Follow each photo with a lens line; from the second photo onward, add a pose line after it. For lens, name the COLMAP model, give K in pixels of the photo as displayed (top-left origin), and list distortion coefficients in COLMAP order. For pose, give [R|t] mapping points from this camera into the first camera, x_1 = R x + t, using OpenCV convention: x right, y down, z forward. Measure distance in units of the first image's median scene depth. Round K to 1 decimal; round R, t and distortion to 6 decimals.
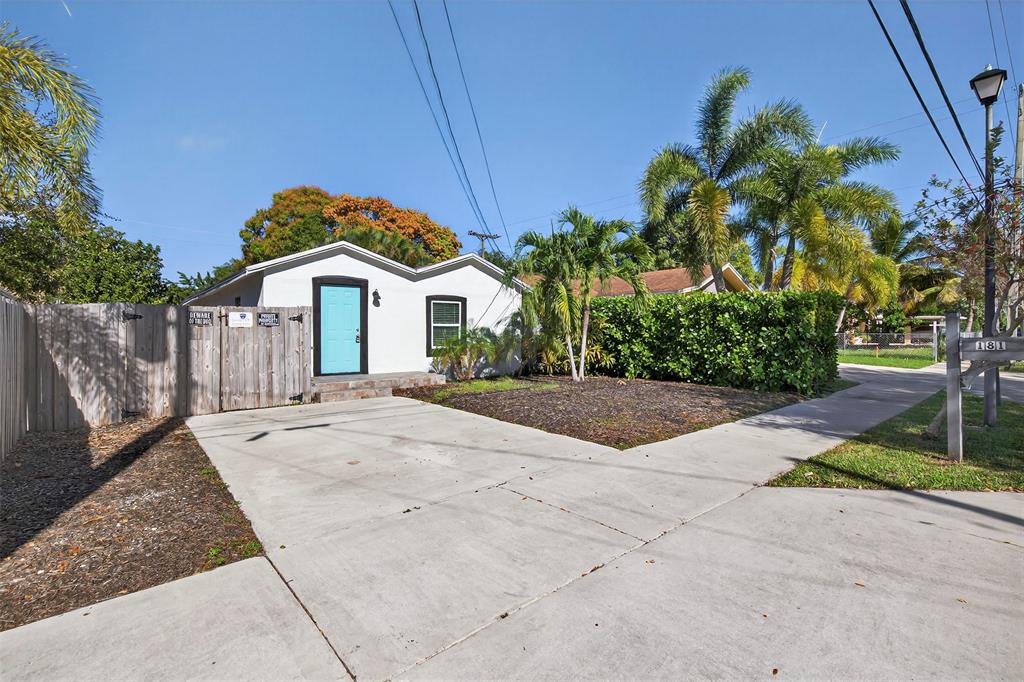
lens RADIAL K [[470.4, 0, 512.0], [0, 470.4, 341.0], [0, 0, 1]] dist [0.000660, -0.000135]
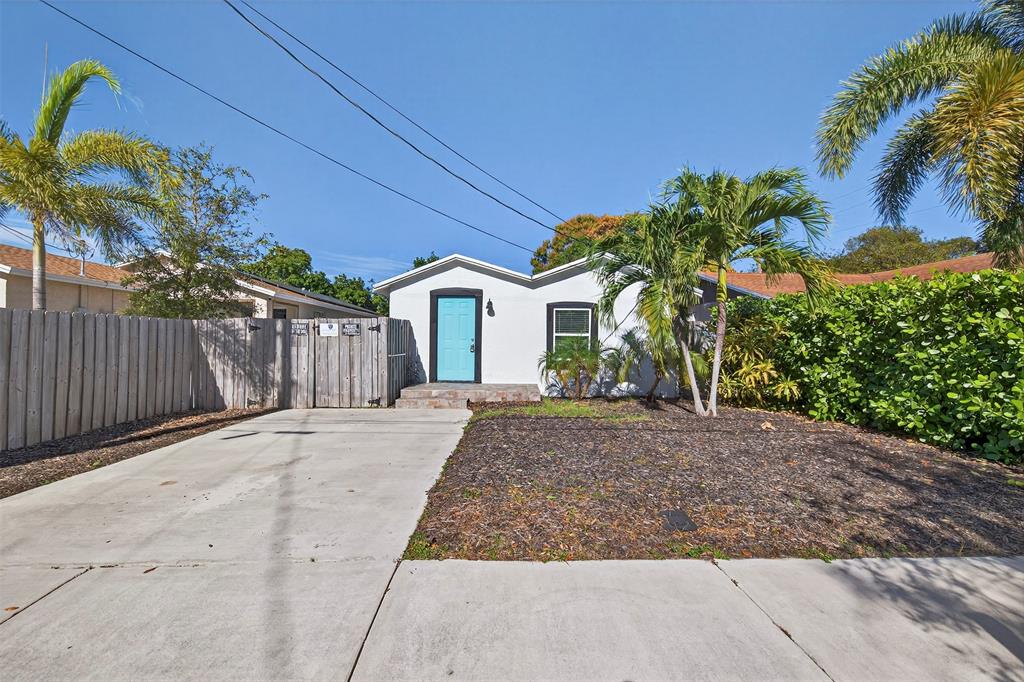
lens RADIAL K [[424.3, 0, 514.7], [0, 424.3, 342.6], [0, 0, 1]] dist [0.001414, -0.000678]
pose [[0.784950, 0.010981, -0.619462, 0.316034], [-0.022018, 0.999706, -0.010178, -0.009923], [0.619168, 0.021629, 0.784961, 0.338685]]
